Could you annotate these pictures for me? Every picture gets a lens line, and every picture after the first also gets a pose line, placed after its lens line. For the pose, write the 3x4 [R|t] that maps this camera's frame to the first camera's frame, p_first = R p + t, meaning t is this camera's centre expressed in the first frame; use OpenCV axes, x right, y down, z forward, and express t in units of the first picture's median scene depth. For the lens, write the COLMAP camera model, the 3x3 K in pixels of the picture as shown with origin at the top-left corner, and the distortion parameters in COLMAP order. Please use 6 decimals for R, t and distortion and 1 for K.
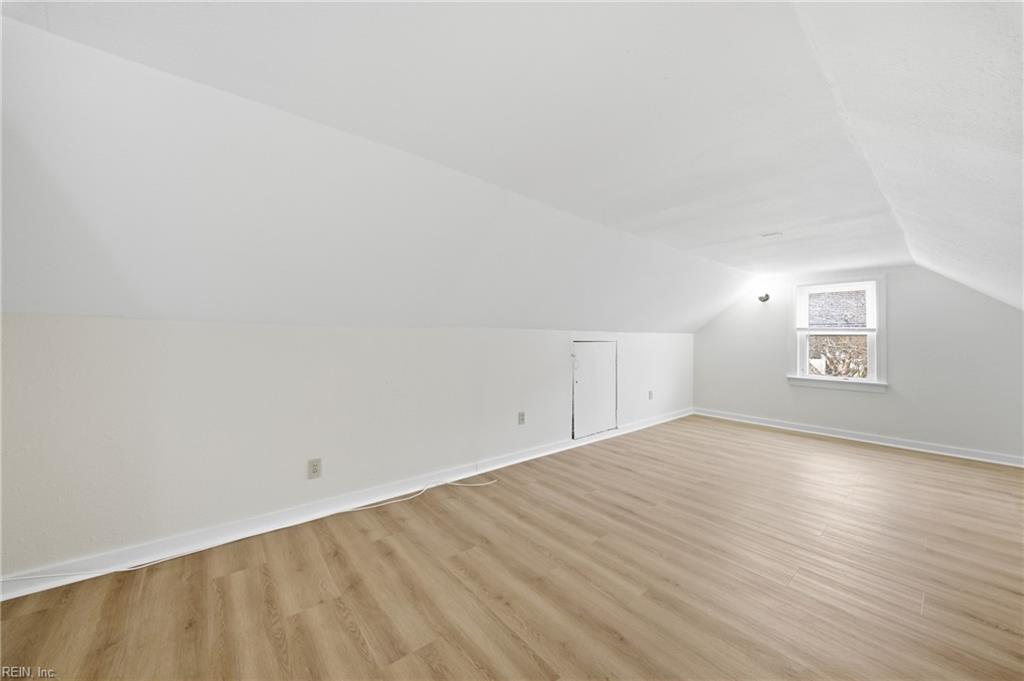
lens RADIAL K [[369.7, 0, 508.6], [0, 369.7, 337.7], [0, 0, 1]] dist [-0.013459, -0.000110]
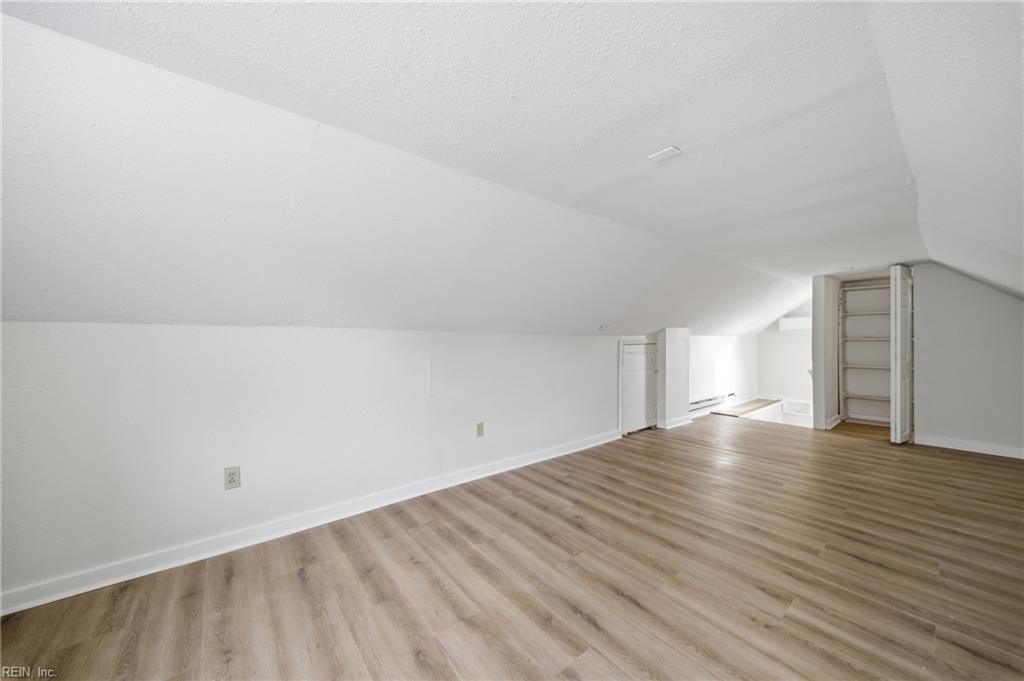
lens RADIAL K [[357.2, 0, 508.3], [0, 357.2, 343.3], [0, 0, 1]] dist [0.000263, -0.000001]
pose [[-0.999934, 0.005355, 0.010201, 0.887458], [0.005421, 0.999965, 0.006375, -0.000870], [-0.010167, 0.006430, -0.999928, 1.458175]]
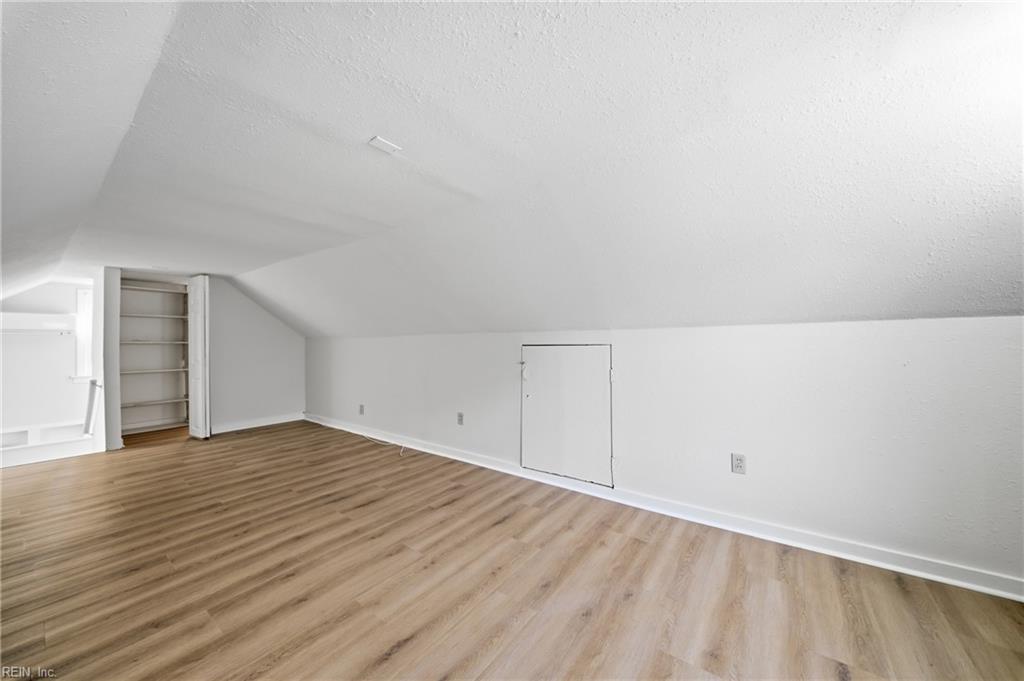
lens RADIAL K [[369.7, 0, 508.6], [0, 369.7, 337.7], [0, 0, 1]] dist [-0.013459, -0.000110]
pose [[0.258457, -0.011232, -0.965958, 1.188759], [0.005585, 0.999933, -0.010132, 0.002672], [0.966007, -0.002776, 0.258502, 0.955958]]
